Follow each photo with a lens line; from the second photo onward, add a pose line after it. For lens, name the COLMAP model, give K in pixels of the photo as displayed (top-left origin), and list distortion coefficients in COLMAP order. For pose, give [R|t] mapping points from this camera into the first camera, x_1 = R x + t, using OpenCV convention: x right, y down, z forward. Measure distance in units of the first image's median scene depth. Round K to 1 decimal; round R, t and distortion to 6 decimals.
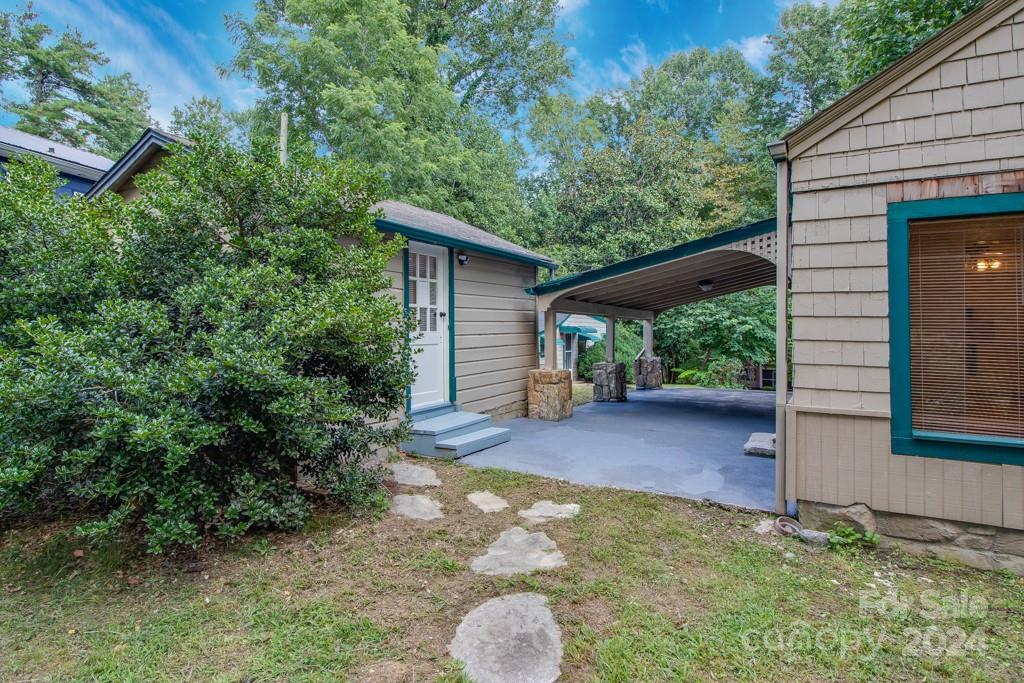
lens RADIAL K [[580.2, 0, 516.2], [0, 580.2, 326.6], [0, 0, 1]] dist [0.002979, -0.008783]
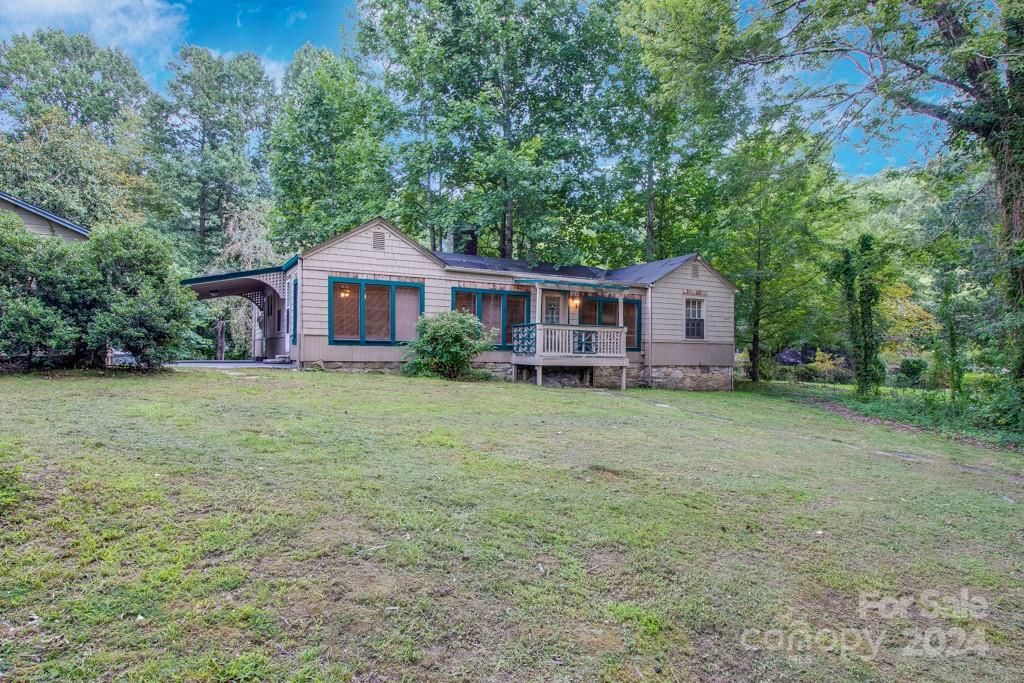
lens RADIAL K [[580.2, 0, 515.0], [0, 580.2, 343.1], [0, 0, 1]] dist [0.002979, -0.008783]
pose [[0.537044, 0.010705, 0.843486, -1.002505], [-0.016200, 0.999866, -0.002376, 0.108171], [-0.843399, -0.012388, 0.537145, -1.087515]]
